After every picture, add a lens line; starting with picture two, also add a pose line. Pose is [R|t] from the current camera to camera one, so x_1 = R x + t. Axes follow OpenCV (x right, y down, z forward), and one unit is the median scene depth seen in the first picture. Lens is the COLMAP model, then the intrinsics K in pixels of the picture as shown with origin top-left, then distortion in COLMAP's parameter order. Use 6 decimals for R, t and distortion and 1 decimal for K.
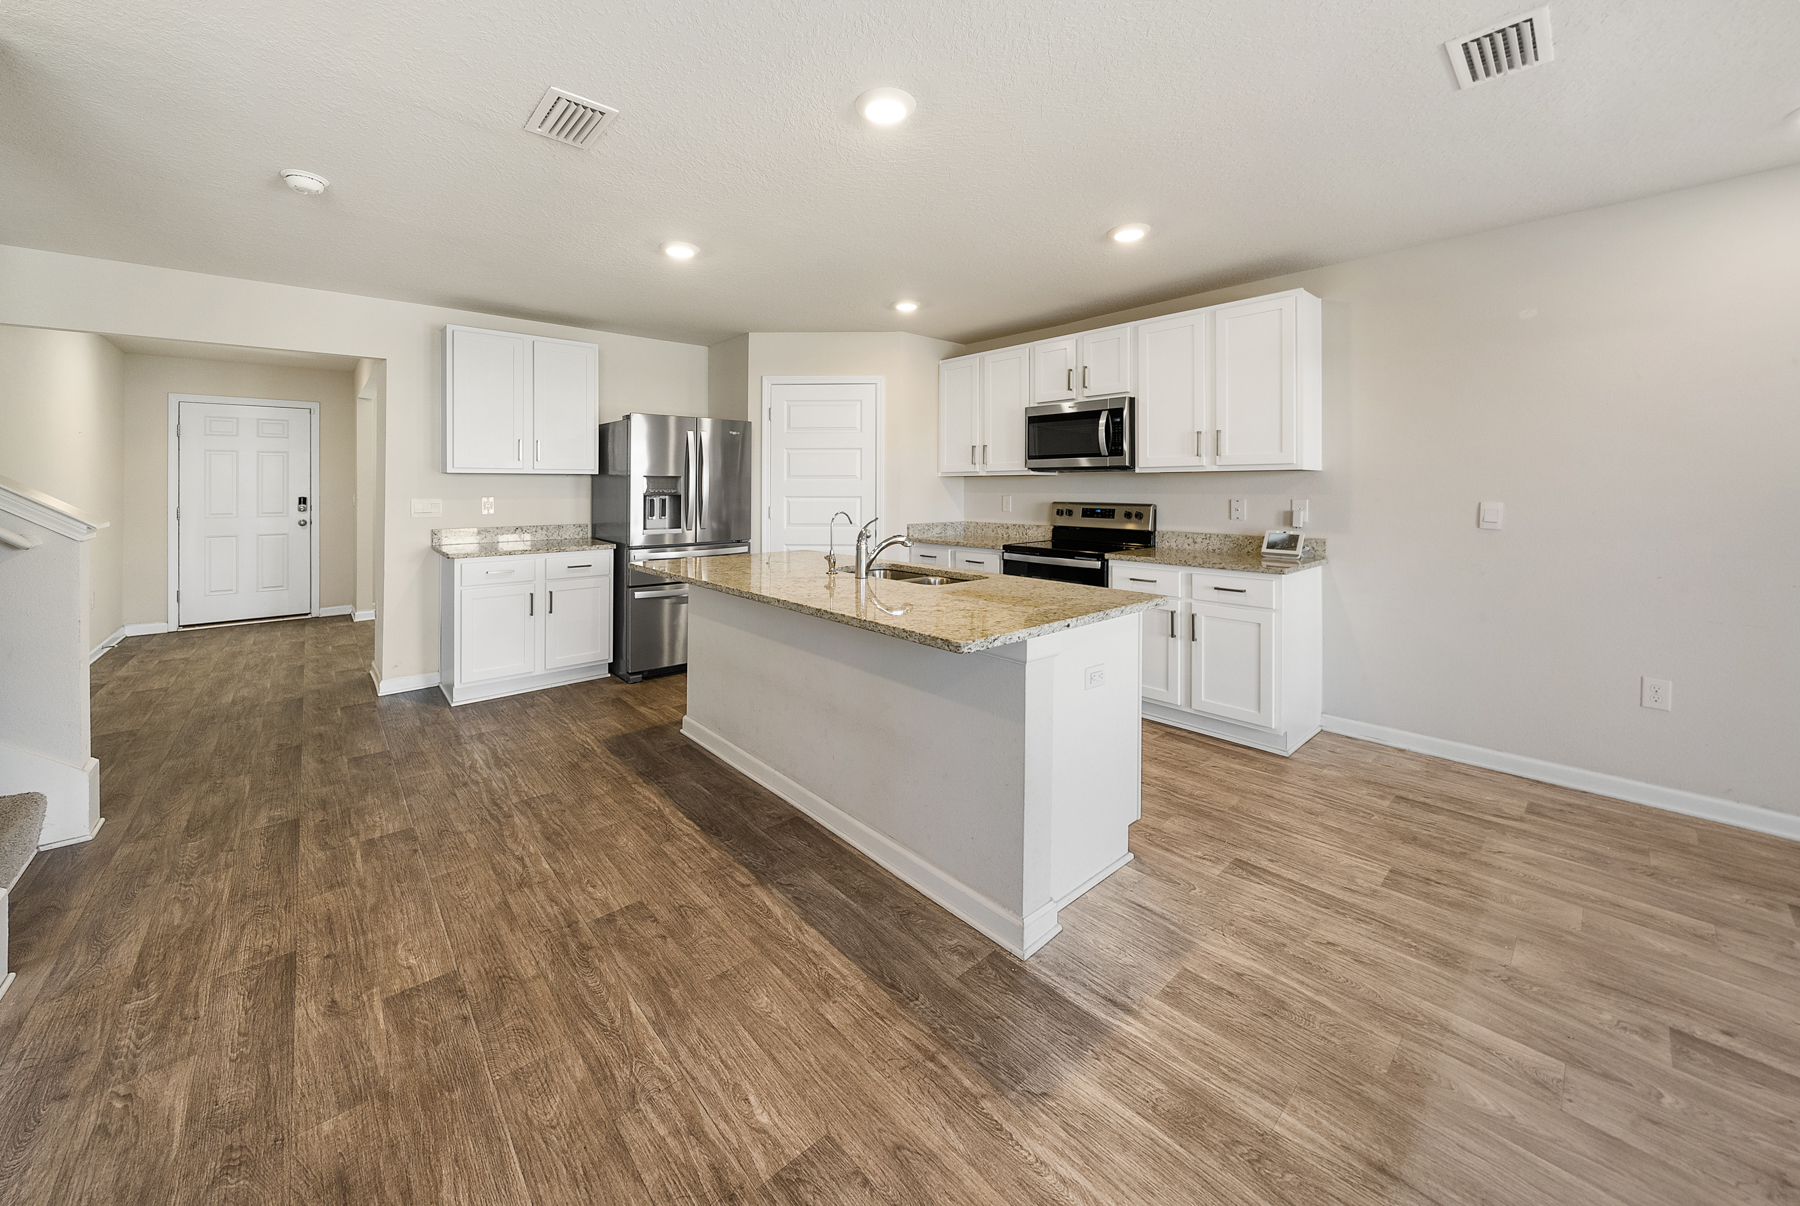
lens RADIAL K [[643.9, 0, 872.2], [0, 643.9, 494.1], [0, 0, 1]] dist [-0.006800, 0.001246]
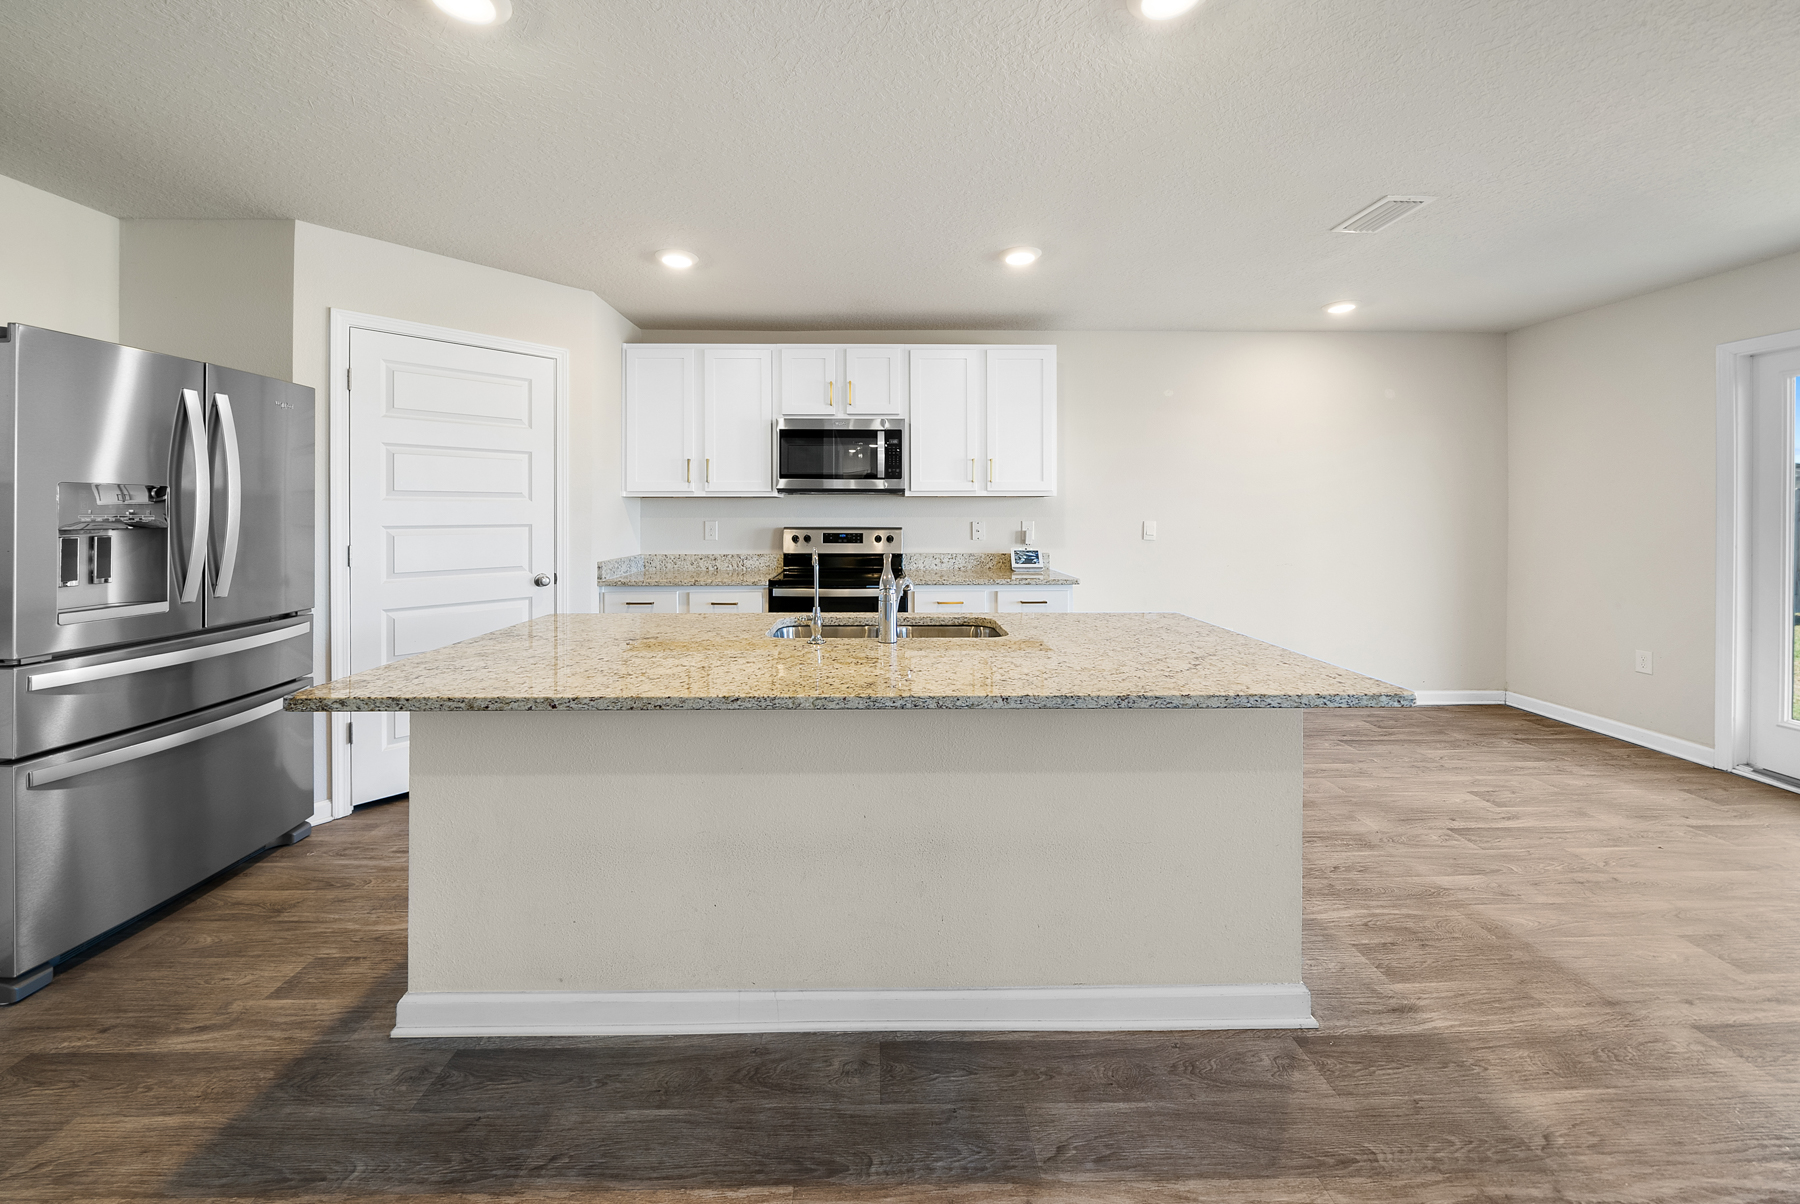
lens RADIAL K [[643.9, 0, 892.9], [0, 643.9, 510.1], [0, 0, 1]] dist [-0.006800, 0.001246]
pose [[0.646679, -0.001099, 0.762762, -0.492036], [0.008240, 0.999951, -0.005545, -0.007803], [-0.762718, 0.009871, 0.646656, 0.496952]]
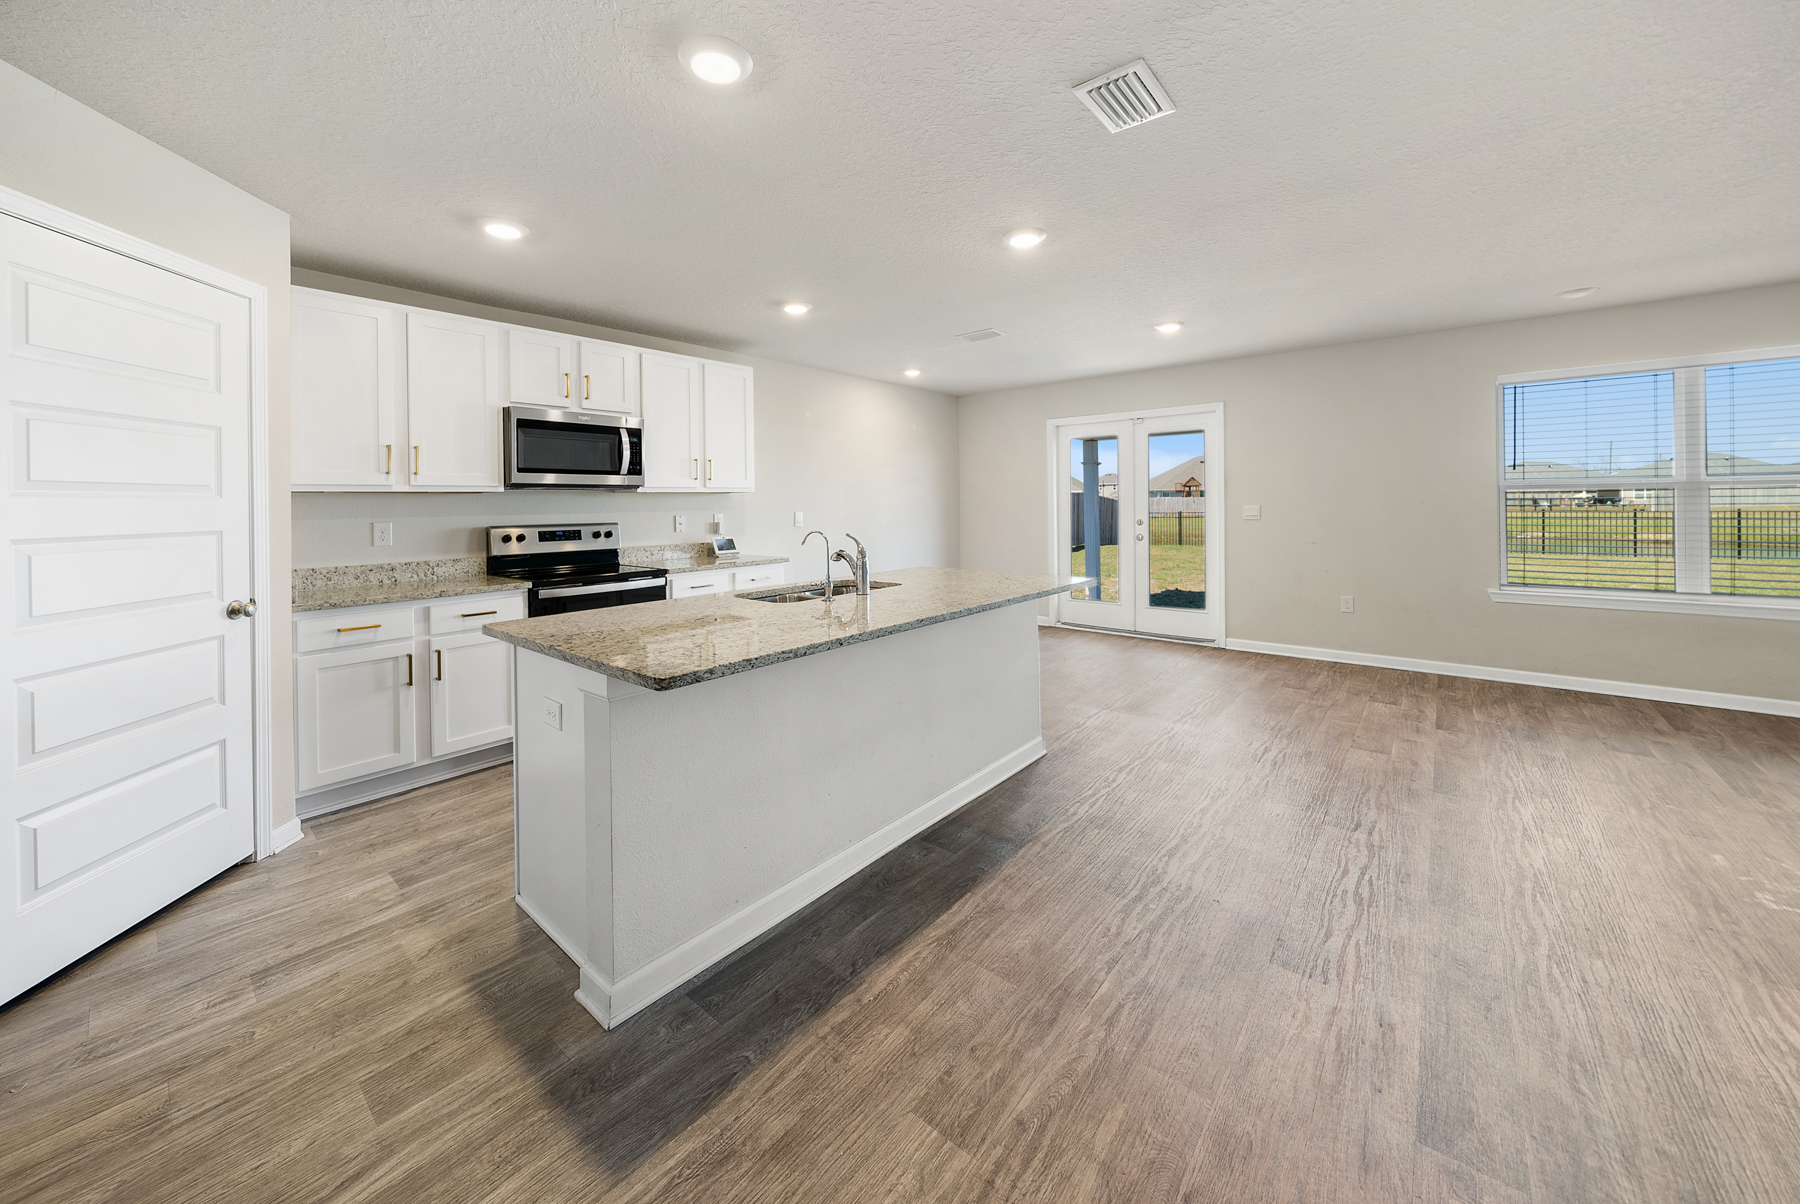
lens RADIAL K [[643.9, 0, 883.0], [0, 643.9, 511.6], [0, 0, 1]] dist [-0.006800, 0.001246]
pose [[-0.129935, -0.012080, 0.991449, -0.911733], [0.023389, 0.999610, 0.015244, -0.010444], [-0.991247, 0.025170, -0.129602, 0.996968]]
